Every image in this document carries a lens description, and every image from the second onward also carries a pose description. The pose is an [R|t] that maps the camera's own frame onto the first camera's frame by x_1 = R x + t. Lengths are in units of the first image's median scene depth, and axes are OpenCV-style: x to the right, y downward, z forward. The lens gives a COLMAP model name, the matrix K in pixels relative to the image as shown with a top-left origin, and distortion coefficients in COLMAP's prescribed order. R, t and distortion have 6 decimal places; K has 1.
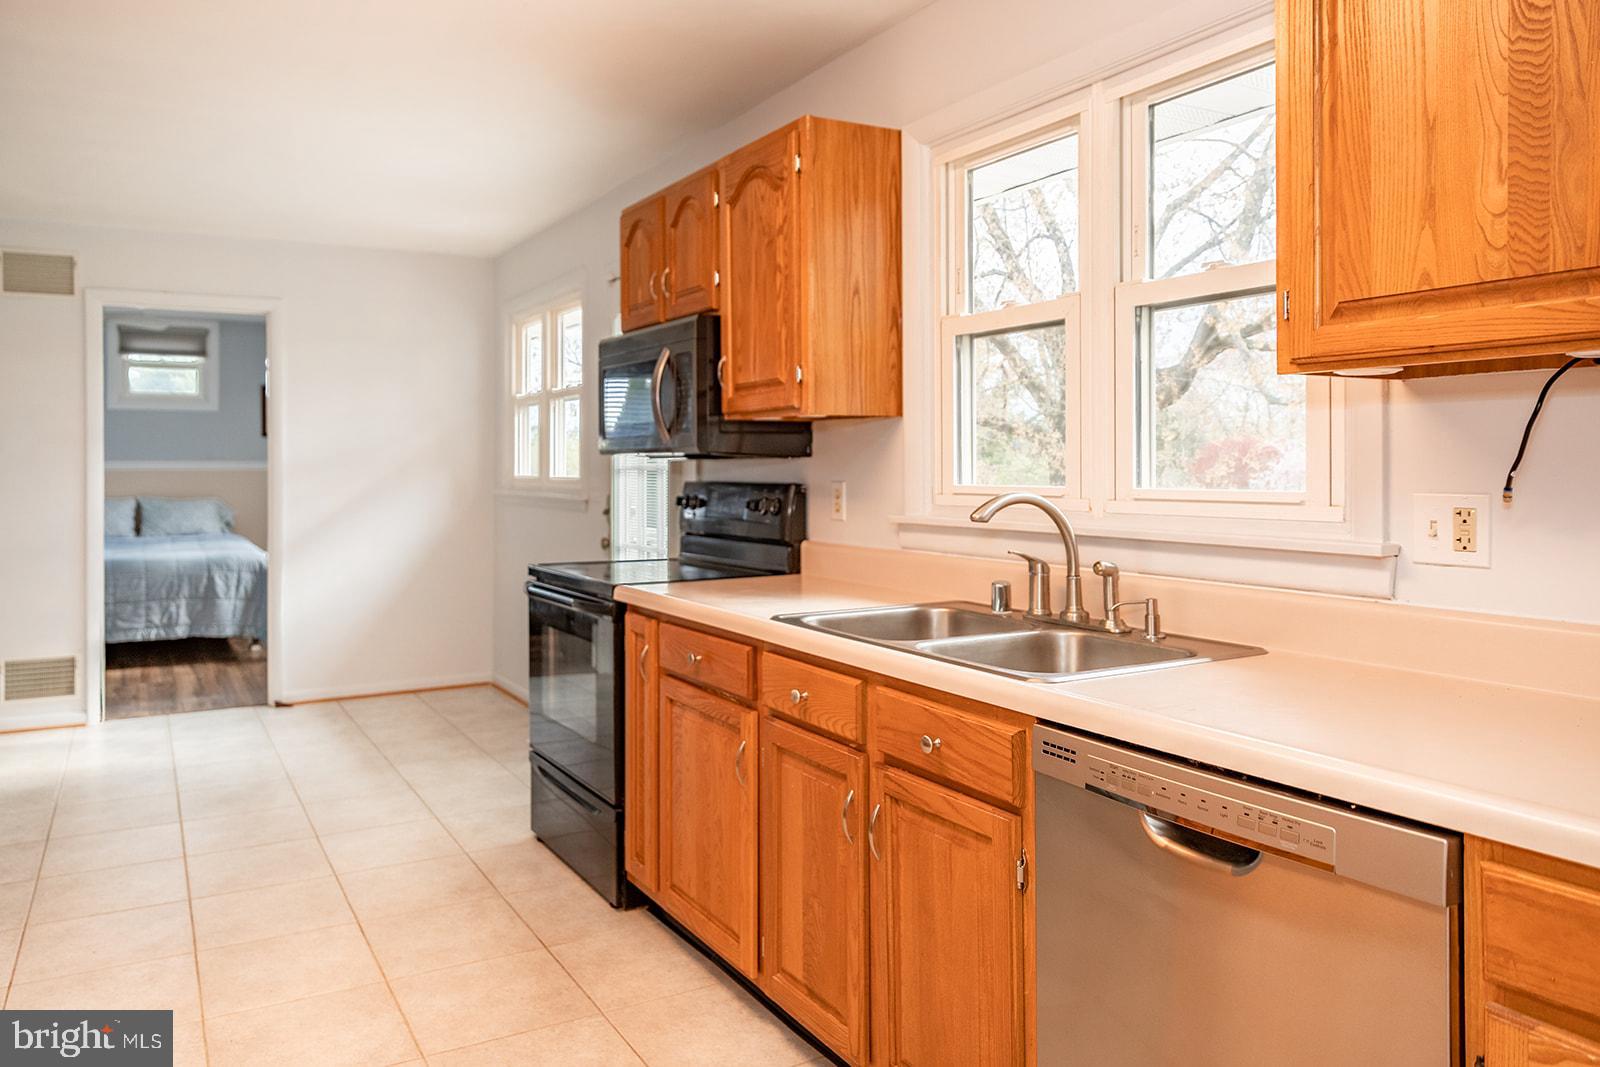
lens RADIAL K [[1121.0, 0, 751.2], [0, 1121.0, 469.5], [0, 0, 1]] dist [-0.007068, 0.002984]
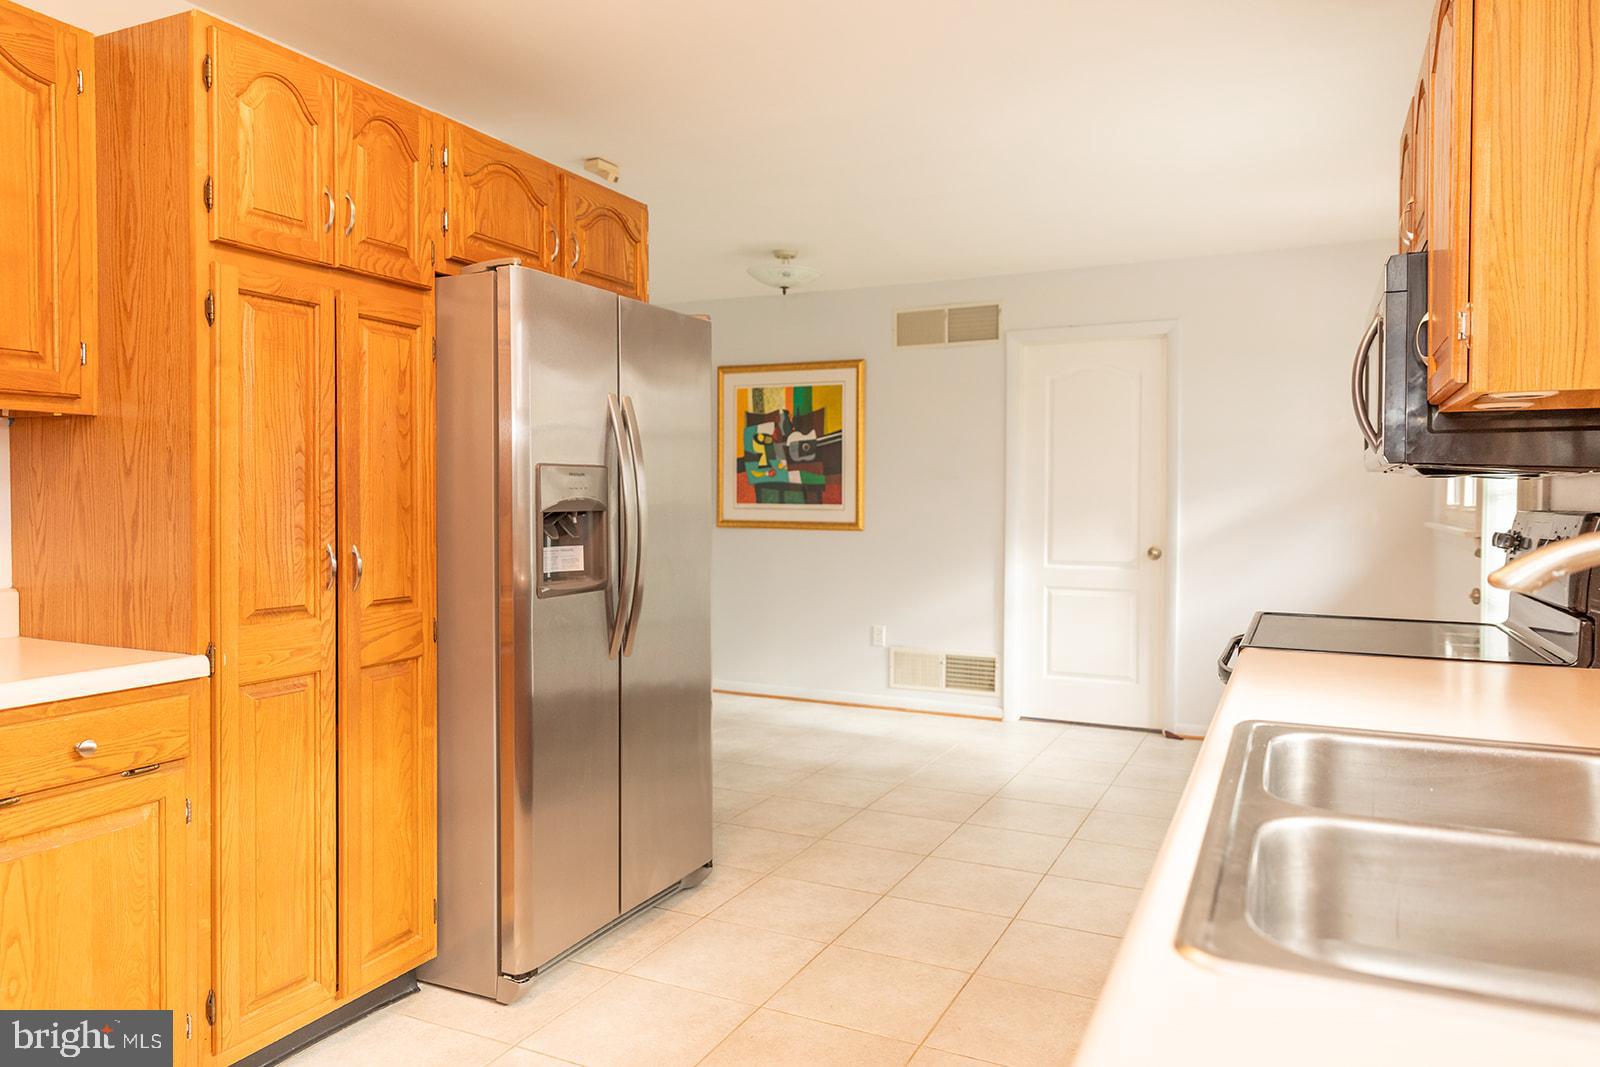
lens RADIAL K [[1069.0, 0, 800.0], [0, 1069.0, 533.5], [0, 0, 1]] dist [0.001663, -0.000027]
pose [[0.580047, 0.035143, -0.813824, 0.268324], [-0.011314, 0.999320, 0.035089, 0.007000], [0.814504, -0.011146, 0.580051, 0.355328]]
